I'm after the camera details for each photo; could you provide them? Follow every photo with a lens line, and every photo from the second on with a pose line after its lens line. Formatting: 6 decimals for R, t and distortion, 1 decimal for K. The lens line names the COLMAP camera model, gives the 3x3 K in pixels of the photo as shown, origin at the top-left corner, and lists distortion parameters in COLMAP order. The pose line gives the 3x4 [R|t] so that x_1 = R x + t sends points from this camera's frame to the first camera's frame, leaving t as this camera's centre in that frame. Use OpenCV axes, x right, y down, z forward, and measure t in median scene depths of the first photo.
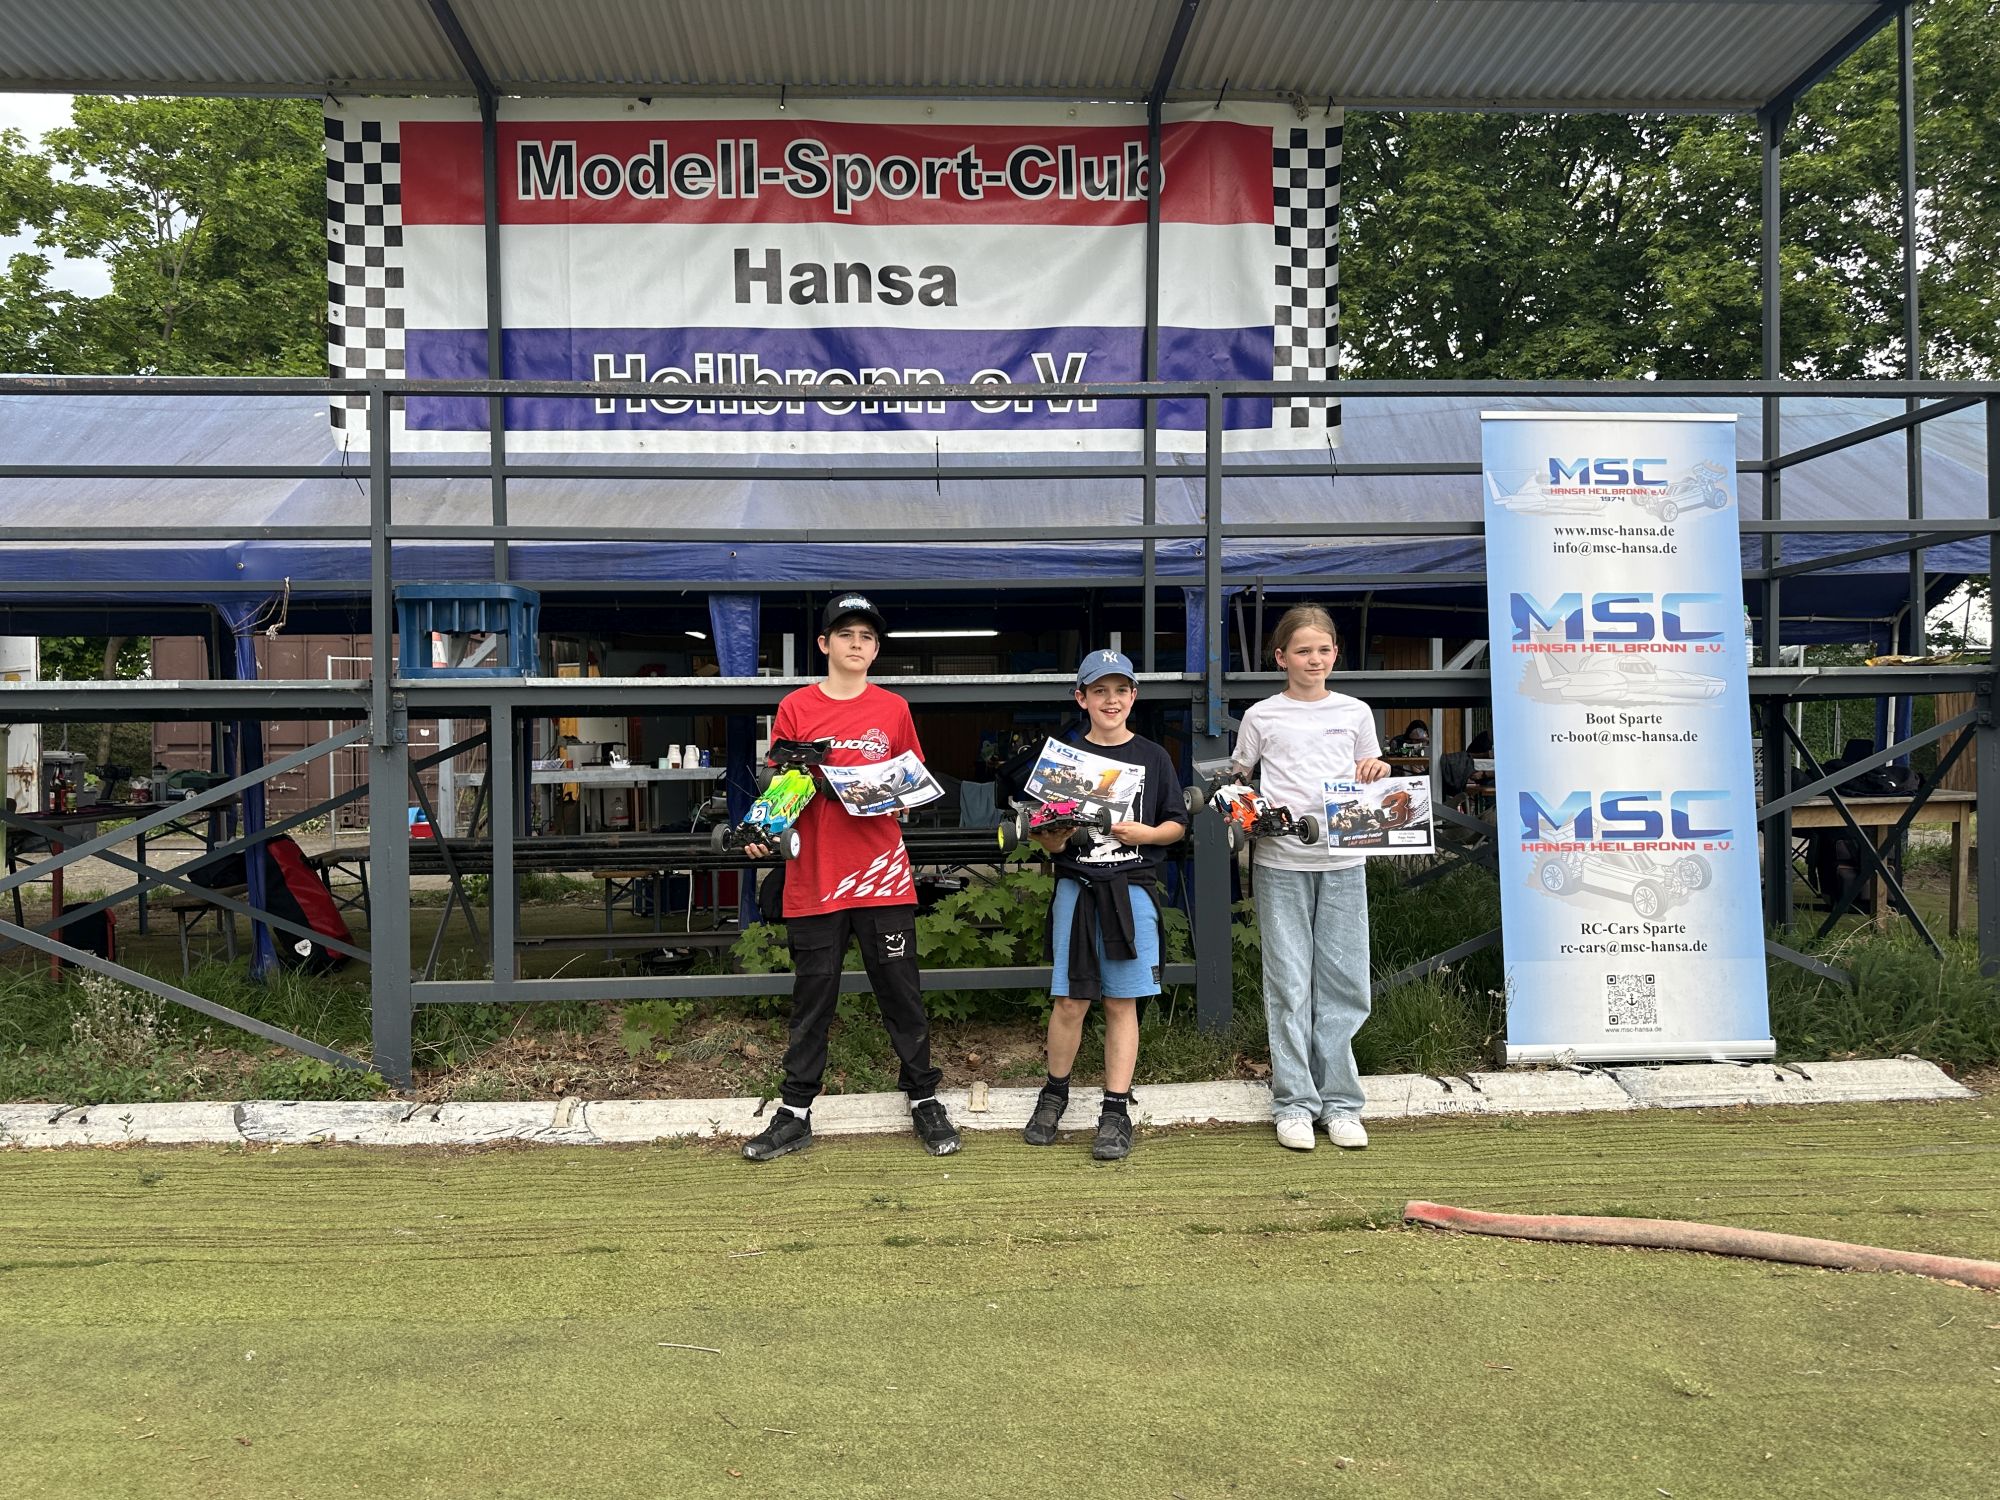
lens RADIAL K [[1402.5, 0, 994.5], [0, 1402.5, 776.6], [0, 0, 1]] dist [0.014860, -0.018335]
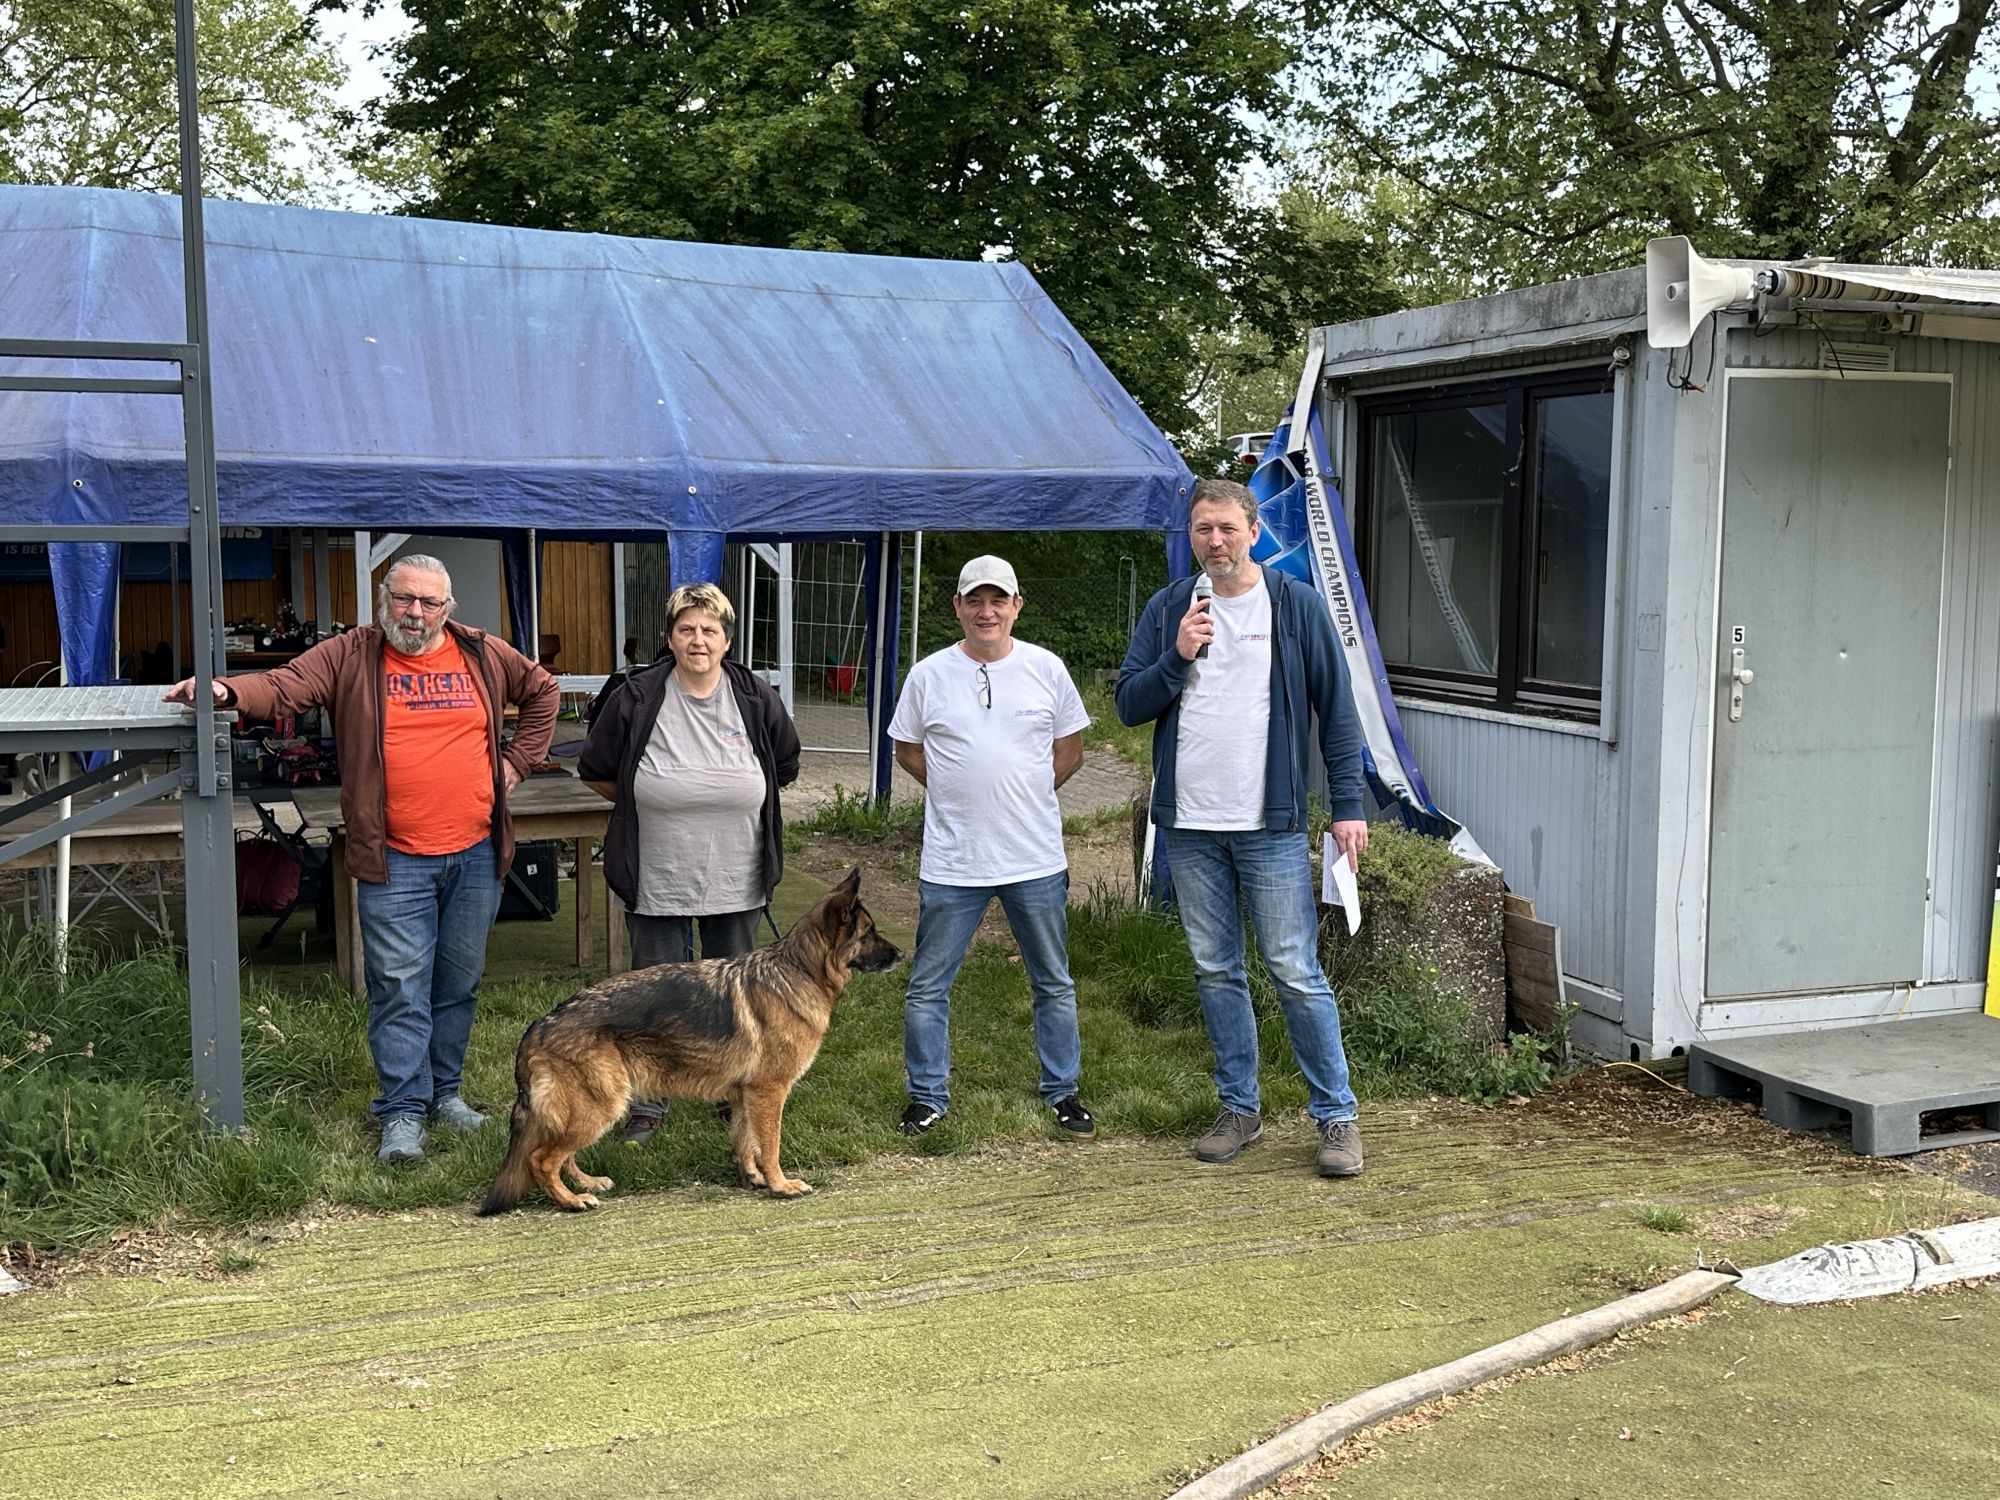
lens RADIAL K [[2083.7, 0, 992.8], [0, 2083.7, 747.4], [0, 0, 1]] dist [0.083672, 0.000000]
pose [[0.950950, -0.013308, 0.309058, 0.763030], [-0.009793, 0.997278, 0.073075, -0.149399], [-0.309189, -0.072517, 0.948232, -0.233927]]
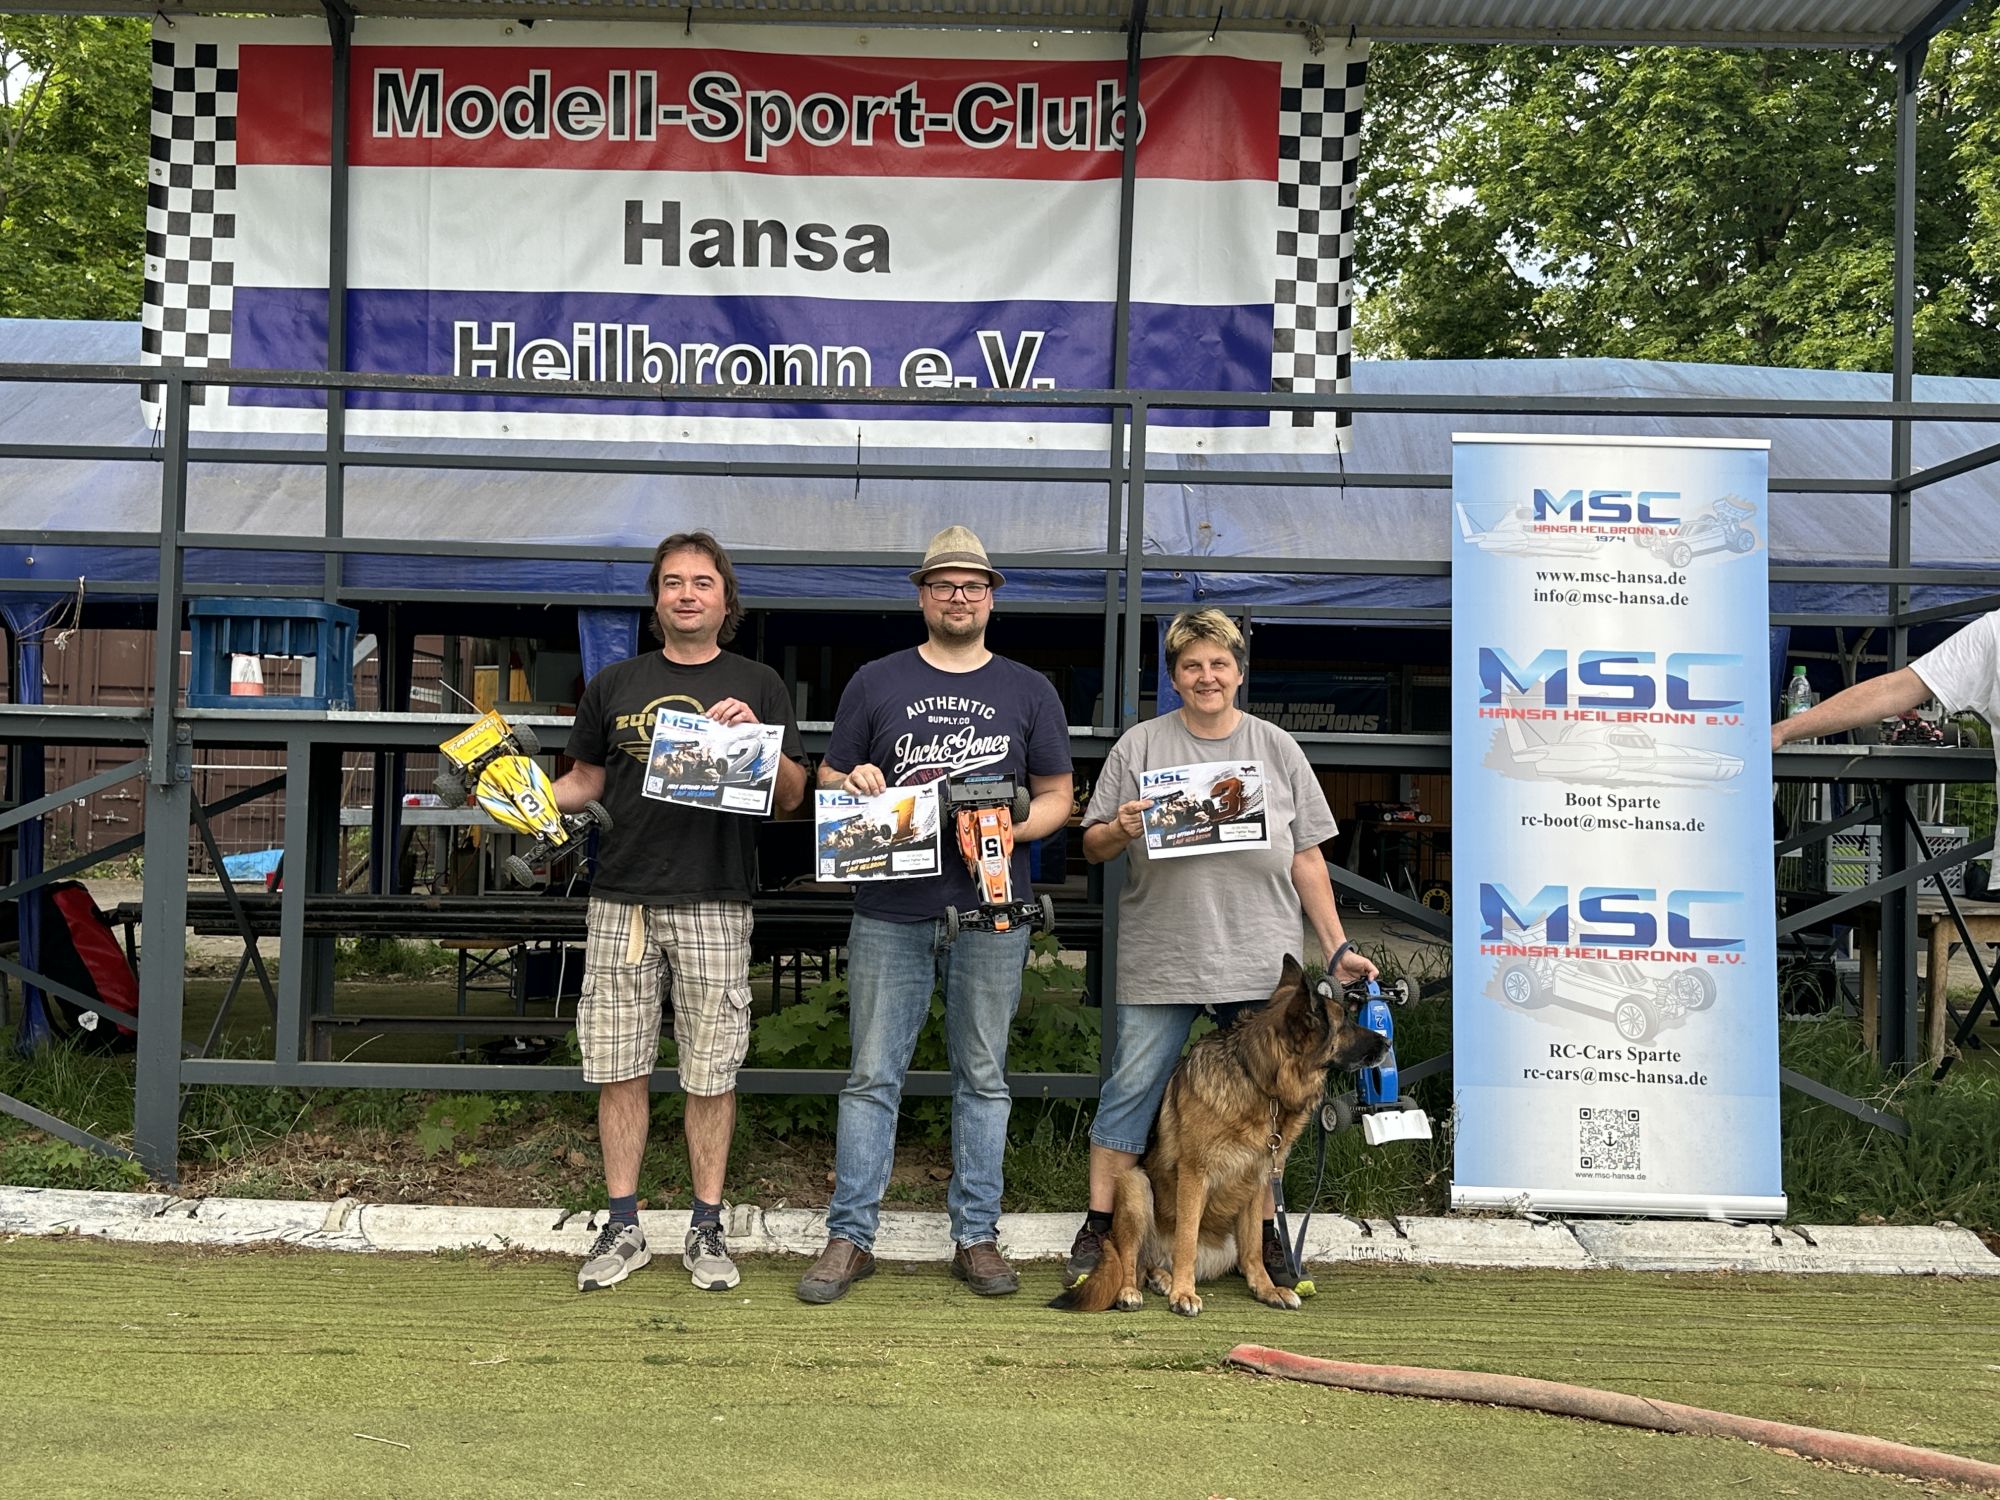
lens RADIAL K [[1981.6, 0, 1010.4], [0, 1981.6, 752.5], [0, 0, 1]] dist [0.019294, 0.000000]
pose [[0.997947, 0.032729, -0.055054, 0.145997], [-0.034840, 0.998676, -0.037842, -0.012273], [0.053742, 0.039682, 0.997766, -0.188633]]
